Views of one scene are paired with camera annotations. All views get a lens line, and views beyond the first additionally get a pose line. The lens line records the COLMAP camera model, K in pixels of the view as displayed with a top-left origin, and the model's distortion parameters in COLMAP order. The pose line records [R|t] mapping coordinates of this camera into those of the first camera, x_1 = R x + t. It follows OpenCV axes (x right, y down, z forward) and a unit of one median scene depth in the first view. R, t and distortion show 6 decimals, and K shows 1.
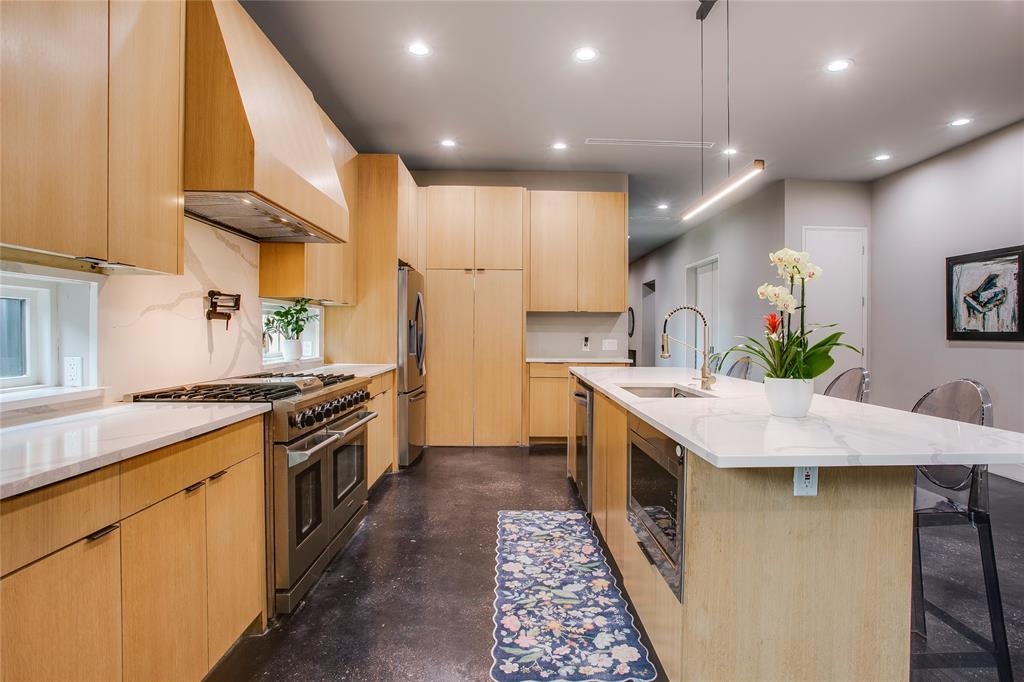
lens RADIAL K [[525.5, 0, 527.1], [0, 525.5, 333.1], [0, 0, 1]] dist [-0.057941, 0.021746]
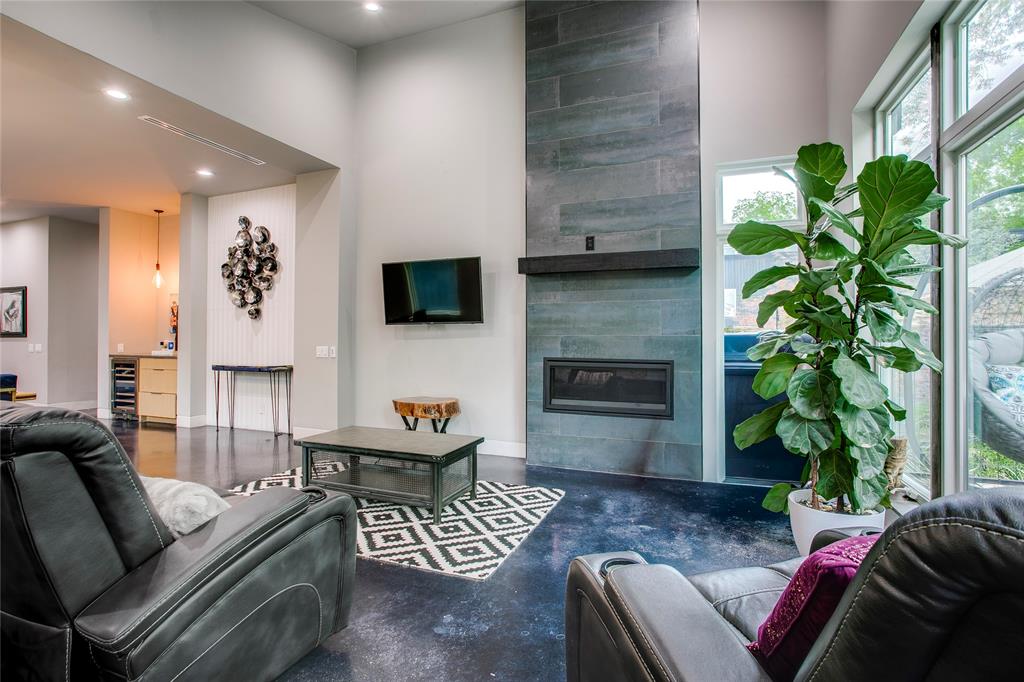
lens RADIAL K [[509.5, 0, 508.9], [0, 509.5, 333.1], [0, 0, 1]] dist [-0.049309, 0.024576]
pose [[0.417151, -0.000532, 0.908837, 0.061632], [0.005130, 0.999985, -0.001769, 0.017706], [-0.908823, 0.005400, 0.417148, -1.831184]]
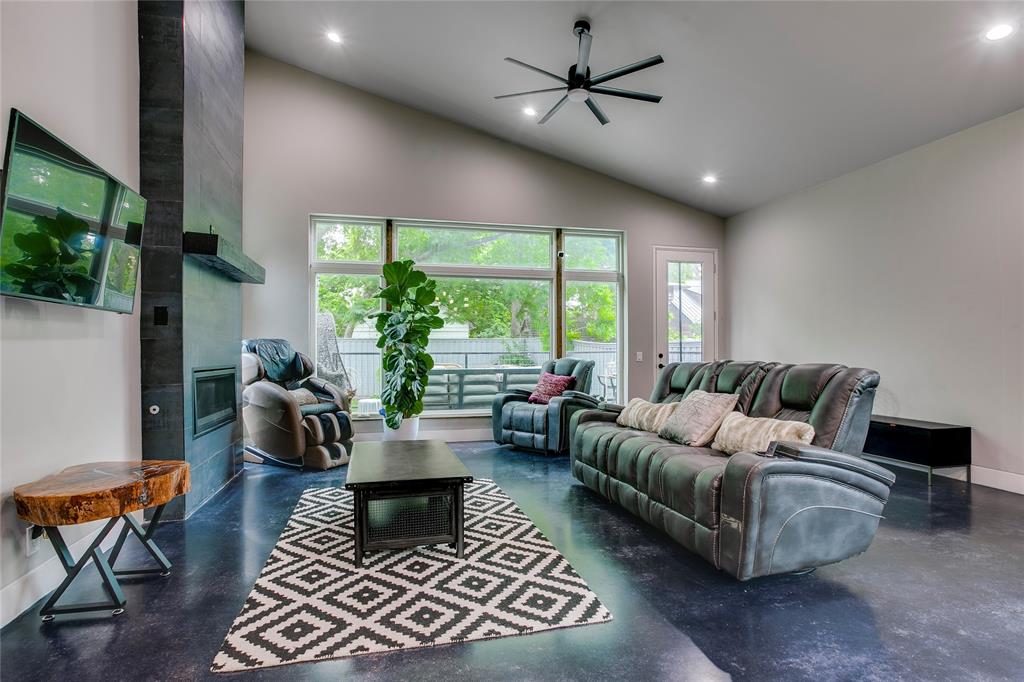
lens RADIAL K [[514.1, 0, 493.9], [0, 514.1, 351.7], [0, 0, 1]] dist [-0.027069, 0.017293]
pose [[-0.981447, -0.002054, -0.191724, 0.970289], [-0.002781, 0.999990, 0.003523, 0.044023], [0.191715, 0.003991, -0.981443, -0.164153]]
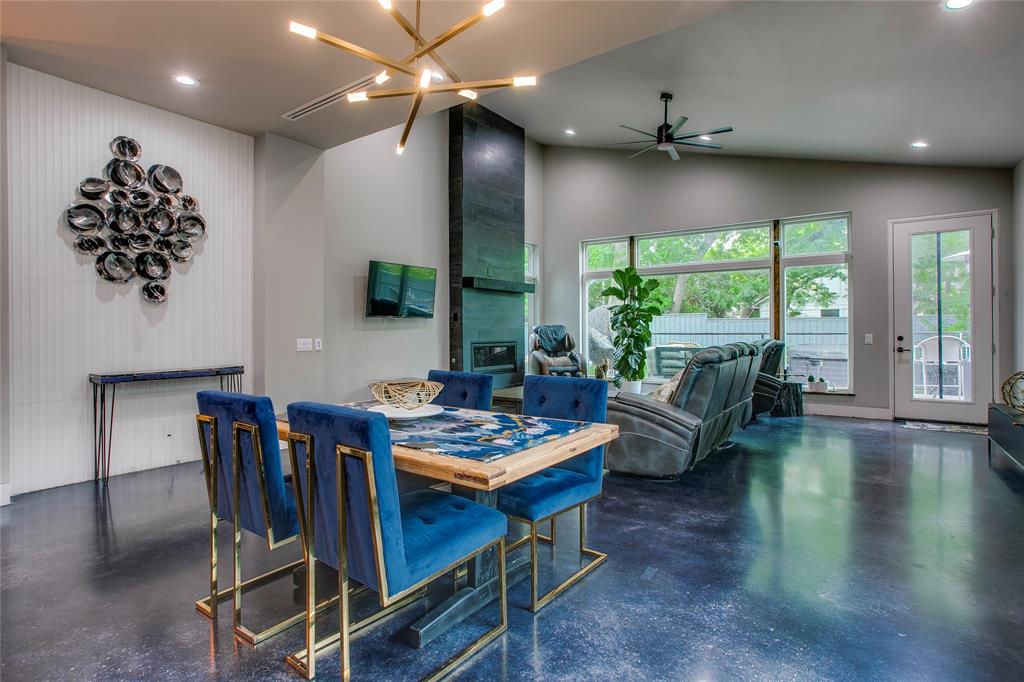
lens RADIAL K [[509.5, 0, 508.9], [0, 509.5, 333.1], [0, 0, 1]] dist [-0.049309, 0.024576]
pose [[-0.786969, -0.005647, 0.616966, -0.094057], [0.001656, 0.999935, 0.011265, 0.022616], [-0.616990, 0.009887, -0.786909, 0.292847]]
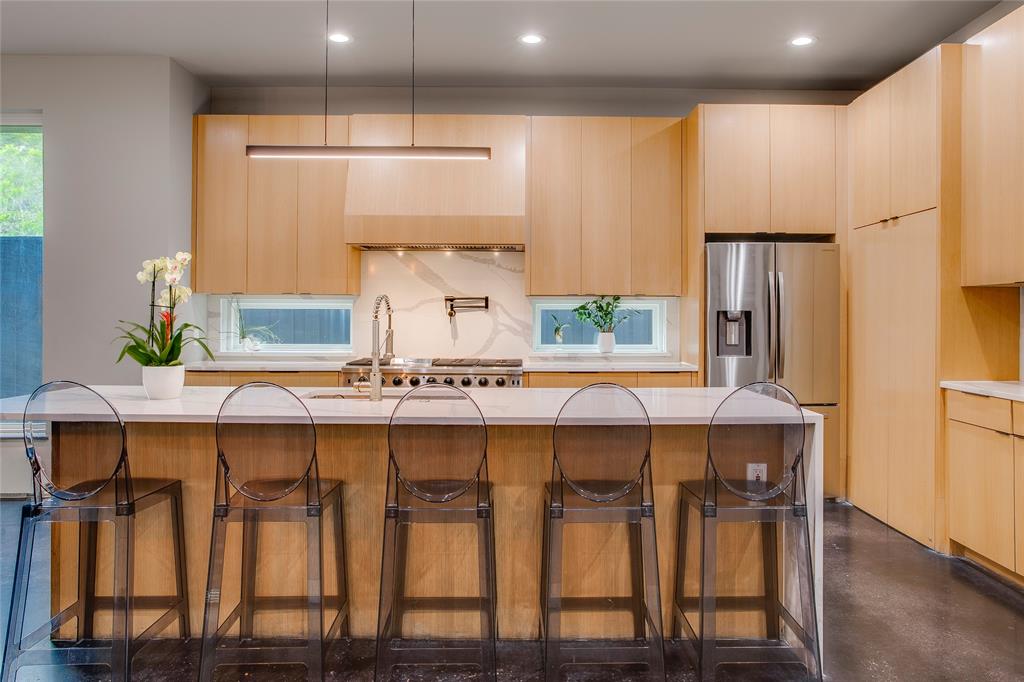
lens RADIAL K [[747.2, 0, 532.9], [0, 747.2, 308.1], [0, 0, 1]] dist [-0.004343, -0.002453]
pose [[-0.028794, -0.017724, -0.999428, 1.232462], [-0.004847, 0.999834, -0.017592, -0.011209], [0.999574, 0.004338, -0.028875, 1.065867]]
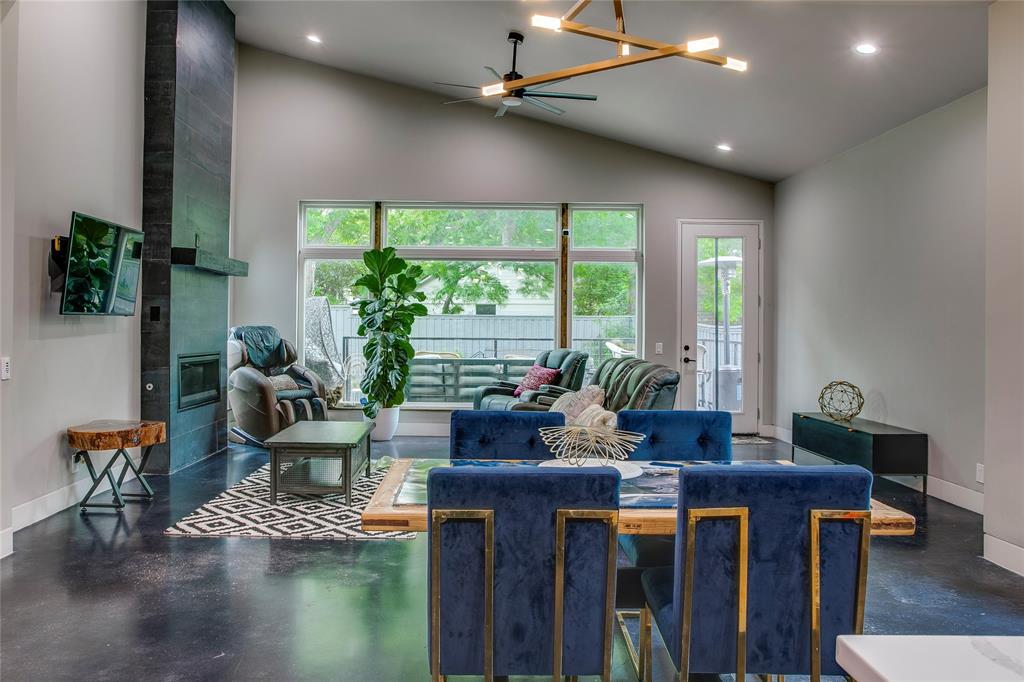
lens RADIAL K [[777.8, 0, 467.3], [0, 777.8, 320.1], [0, 0, 1]] dist [-0.059092, 0.003687]
pose [[-0.999035, -0.014446, 0.041468, 0.555079], [-0.014636, 0.999884, -0.004274, -0.008270], [-0.041401, -0.004877, -0.999131, 0.630620]]
